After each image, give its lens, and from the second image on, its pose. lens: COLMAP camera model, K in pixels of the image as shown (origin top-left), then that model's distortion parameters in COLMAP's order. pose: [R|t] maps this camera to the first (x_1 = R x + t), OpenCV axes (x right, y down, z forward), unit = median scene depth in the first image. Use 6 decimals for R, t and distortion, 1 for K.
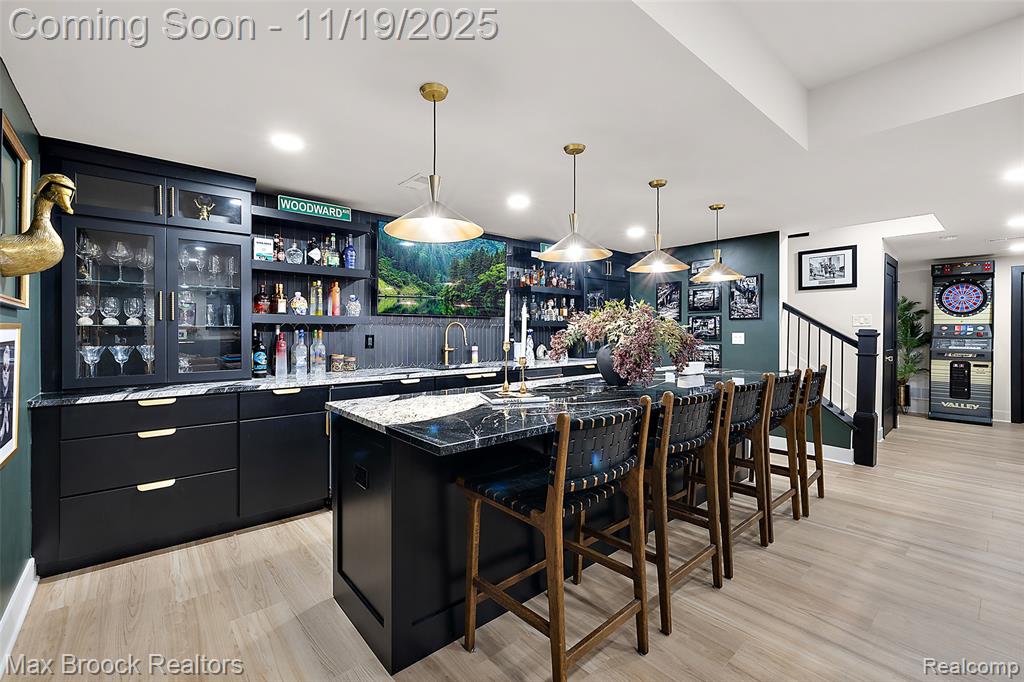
lens RADIAL K [[432.8, 0, 511.6], [0, 432.8, 331.9], [0, 0, 1]] dist [-0.002685, -0.001007]
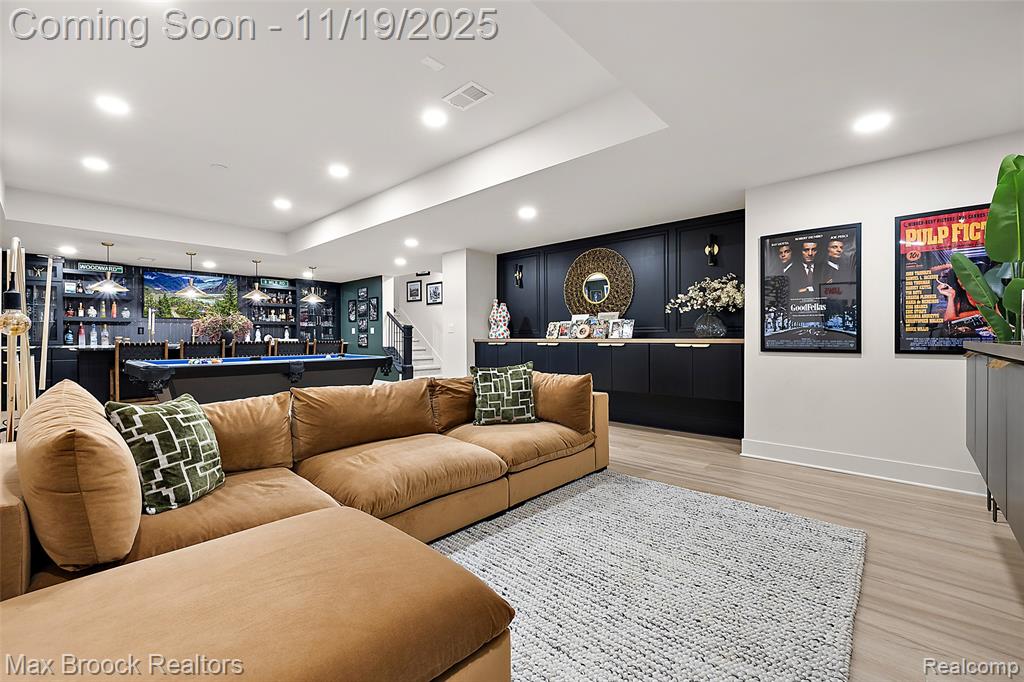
lens RADIAL K [[432.8, 0, 517.9], [0, 432.8, 338.5], [0, 0, 1]] dist [-0.002685, -0.001007]
pose [[0.991233, -0.003130, 0.132087, 0.793030], [0.002804, 0.999993, 0.002654, 0.040489], [-0.132094, -0.002260, 0.991235, -0.842102]]
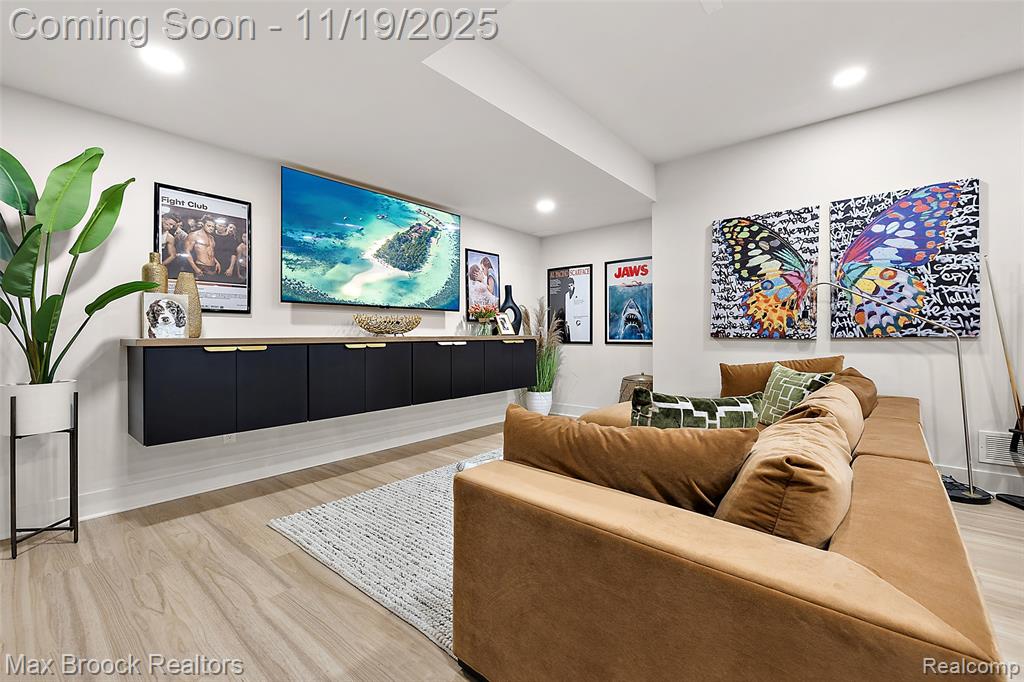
lens RADIAL K [[432.8, 0, 503.3], [0, 432.8, 338.1], [0, 0, 1]] dist [-0.002685, -0.001007]
pose [[-0.990411, 0.006296, -0.138005, 1.004316], [0.004877, 0.999932, 0.010620, 0.041532], [0.138063, 0.009846, -0.990375, -0.016431]]
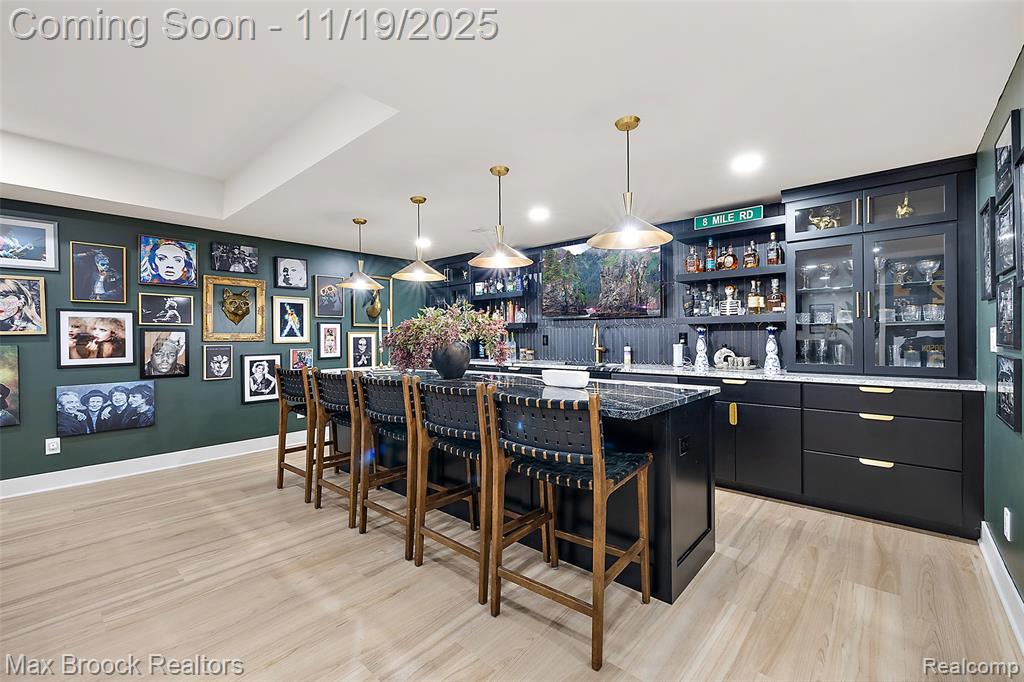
lens RADIAL K [[432.8, 0, 511.7], [0, 432.8, 338.0], [0, 0, 1]] dist [-0.002685, -0.001007]
pose [[0.141757, 0.000029, -0.989901, 0.694931], [0.001376, 0.999999, 0.000226, 0.010409], [0.989900, -0.001394, 0.141757, 0.493212]]
